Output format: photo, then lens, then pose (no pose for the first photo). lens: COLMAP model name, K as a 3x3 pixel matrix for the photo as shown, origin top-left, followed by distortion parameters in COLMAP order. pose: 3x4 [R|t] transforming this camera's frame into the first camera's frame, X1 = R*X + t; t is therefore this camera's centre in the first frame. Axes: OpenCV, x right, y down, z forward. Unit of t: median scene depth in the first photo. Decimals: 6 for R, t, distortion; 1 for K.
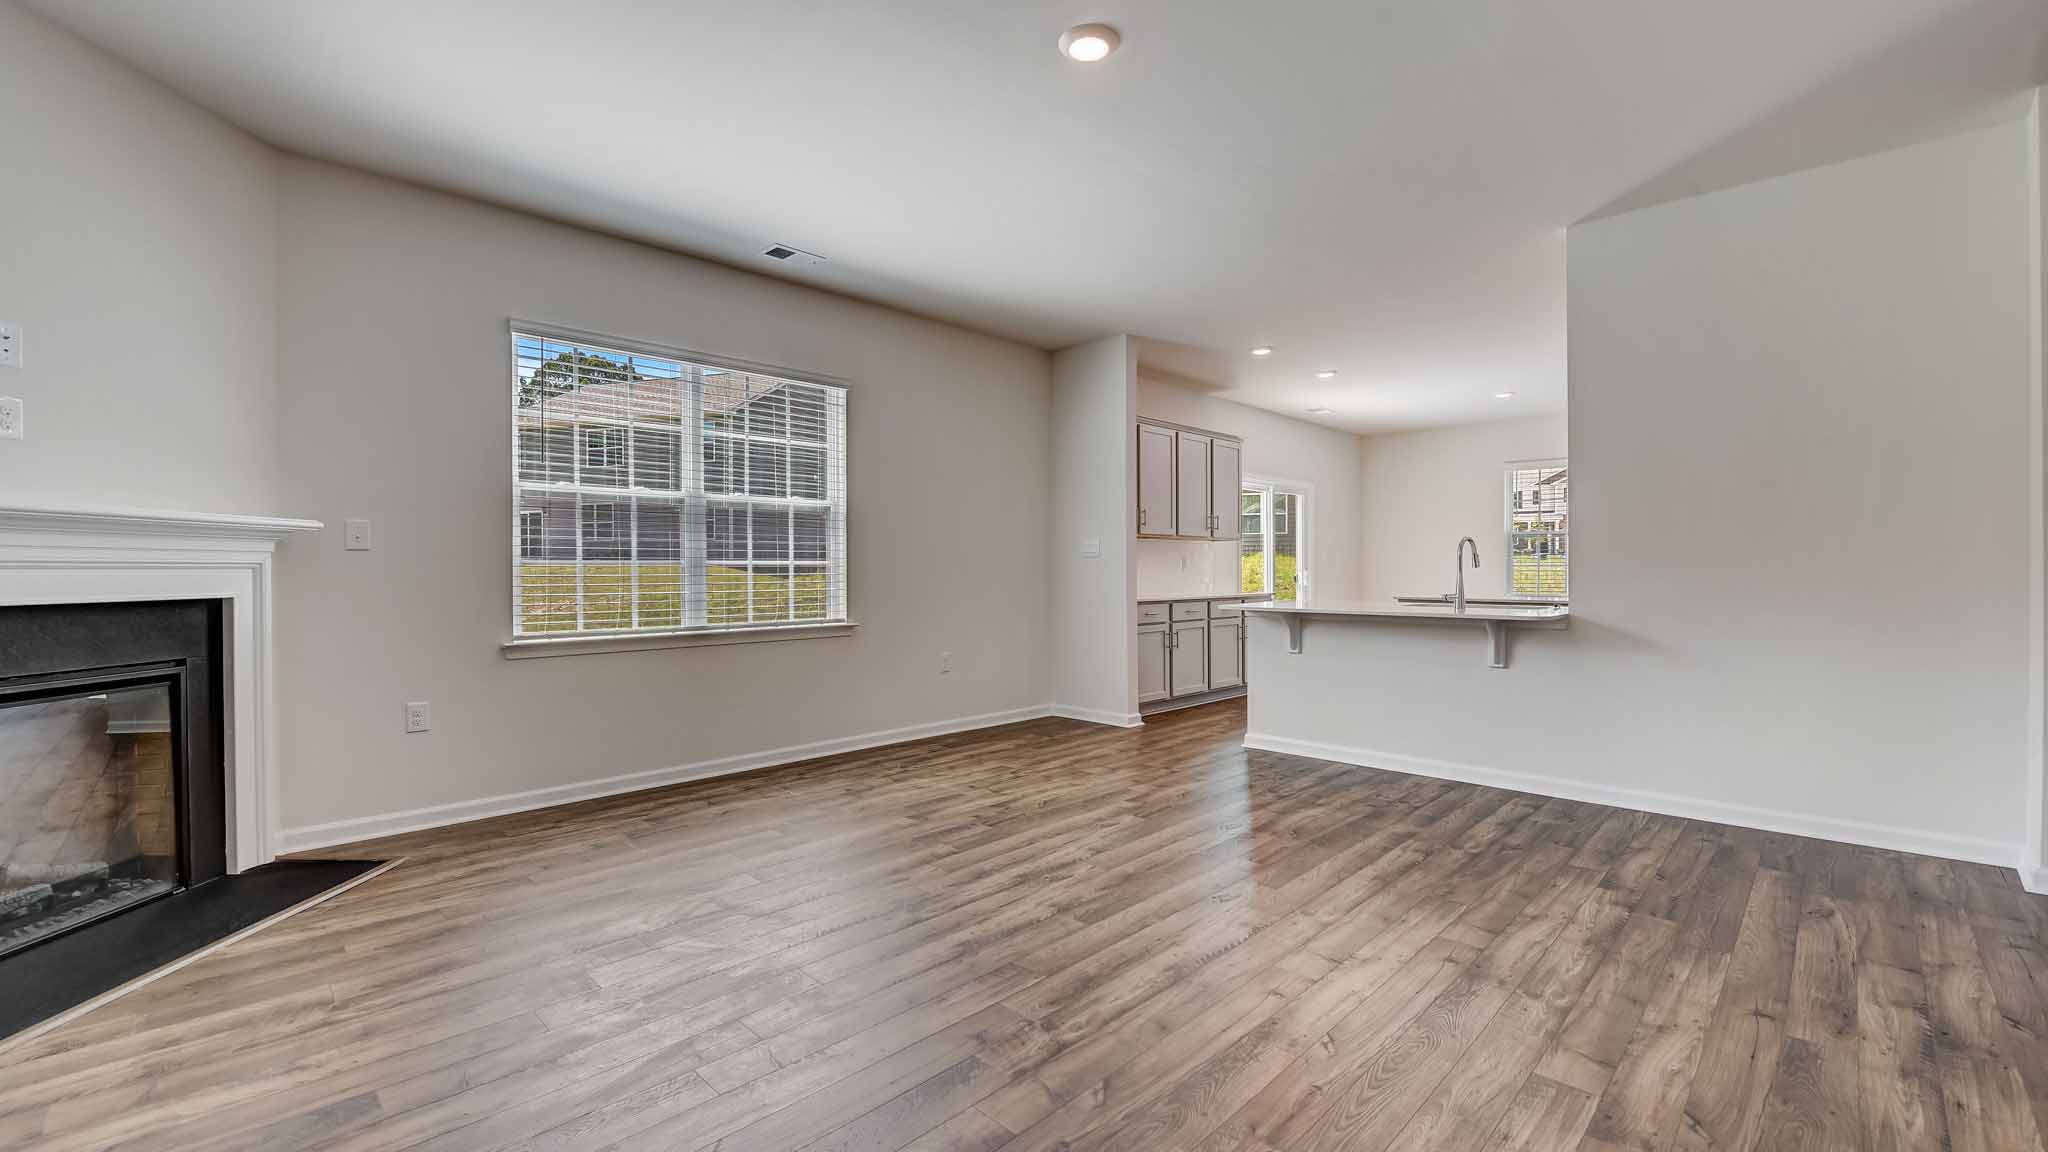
lens RADIAL K [[847.9, 0, 1024.0], [0, 847.9, 576.0], [0, 0, 1]] dist [-0.001575, -0.000329]
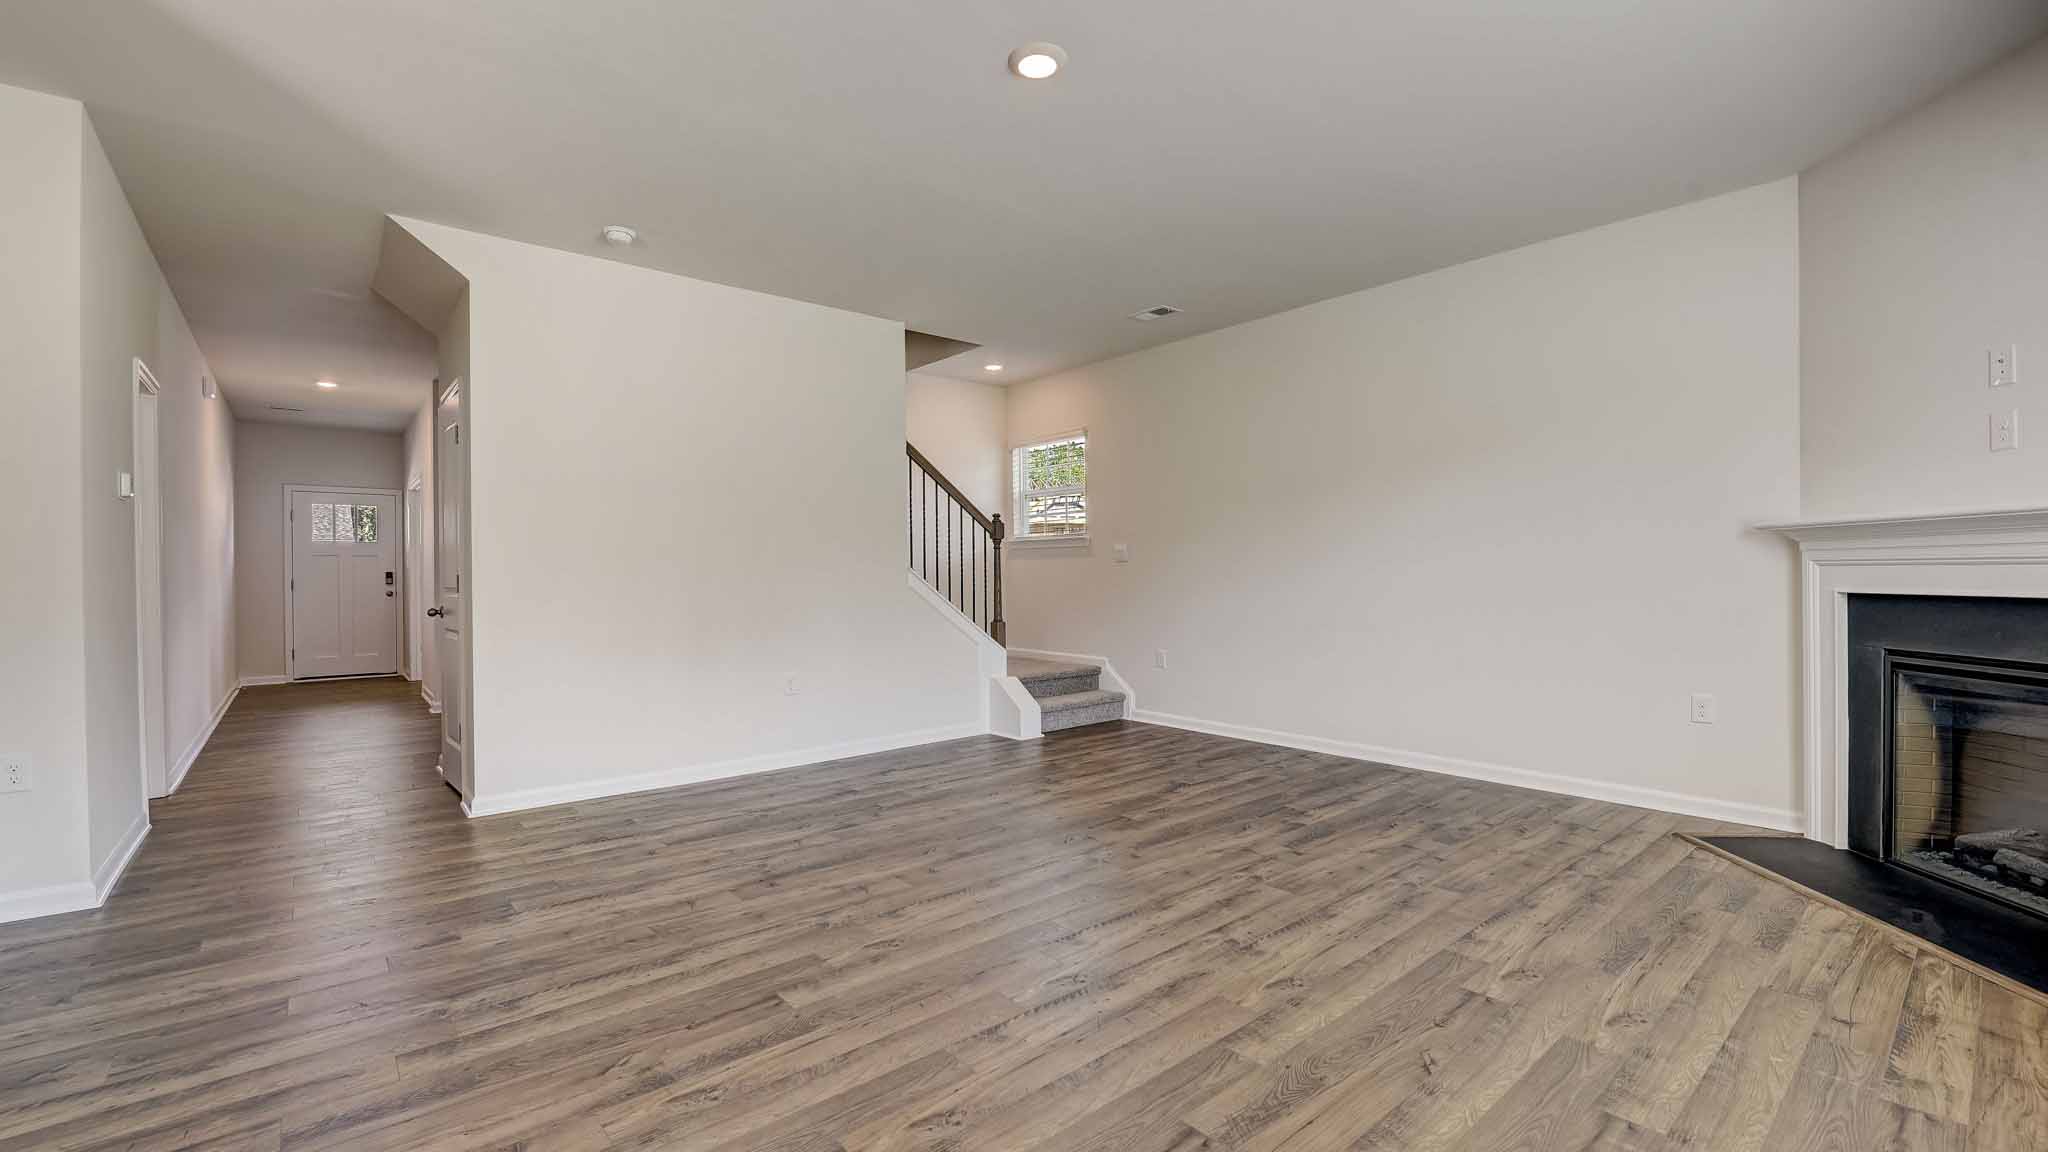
lens RADIAL K [[847.9, 0, 1024.0], [0, 847.9, 576.0], [0, 0, 1]] dist [-0.001575, -0.000329]
pose [[-0.995741, 0.009028, 0.091753, 0.006535], [0.010073, 0.999890, 0.010923, -0.018172], [-0.091645, 0.011801, -0.995722, 2.000066]]
